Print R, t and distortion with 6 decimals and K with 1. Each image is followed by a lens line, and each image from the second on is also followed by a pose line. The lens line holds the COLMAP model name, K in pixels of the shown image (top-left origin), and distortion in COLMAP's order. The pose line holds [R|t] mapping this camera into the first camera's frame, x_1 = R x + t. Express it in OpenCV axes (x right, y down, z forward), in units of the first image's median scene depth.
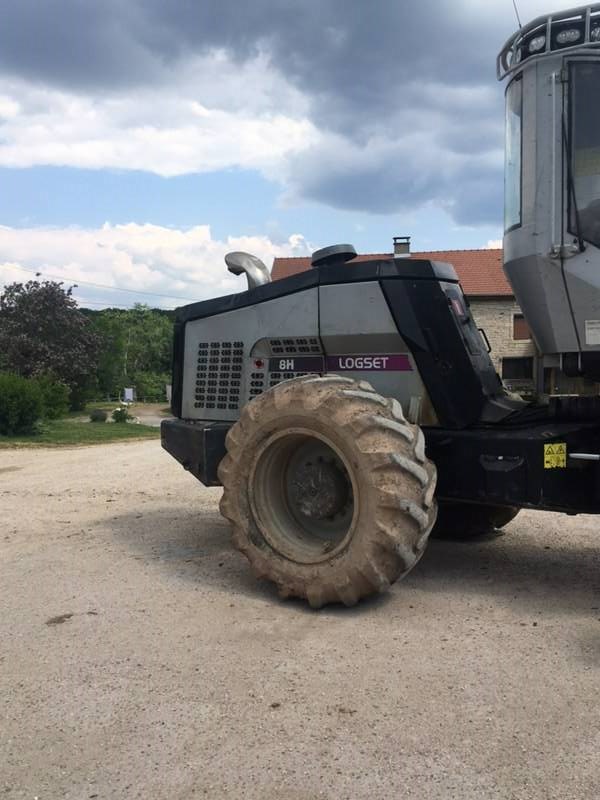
lens RADIAL K [[715.4, 0, 301.2], [0, 715.4, 401.7], [0, 0, 1]] dist [0.069142, -0.097444]
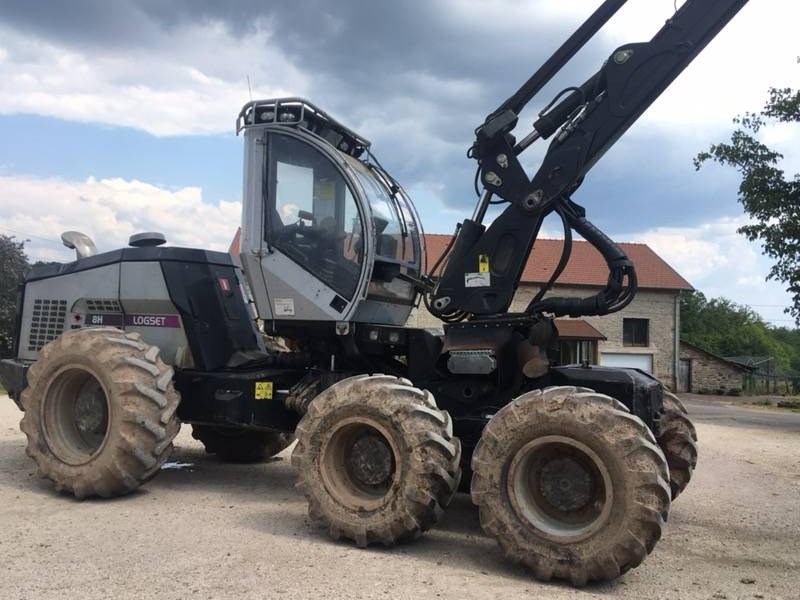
lens RADIAL K [[715.4, 0, 399.6], [0, 715.4, 302.9], [0, 0, 1]] dist [0.069142, -0.097444]
pose [[0.987311, 0.057026, 0.148205, 0.333903], [-0.042447, 0.994108, -0.099736, 0.026900], [-0.153019, 0.092180, 0.983915, -0.395727]]
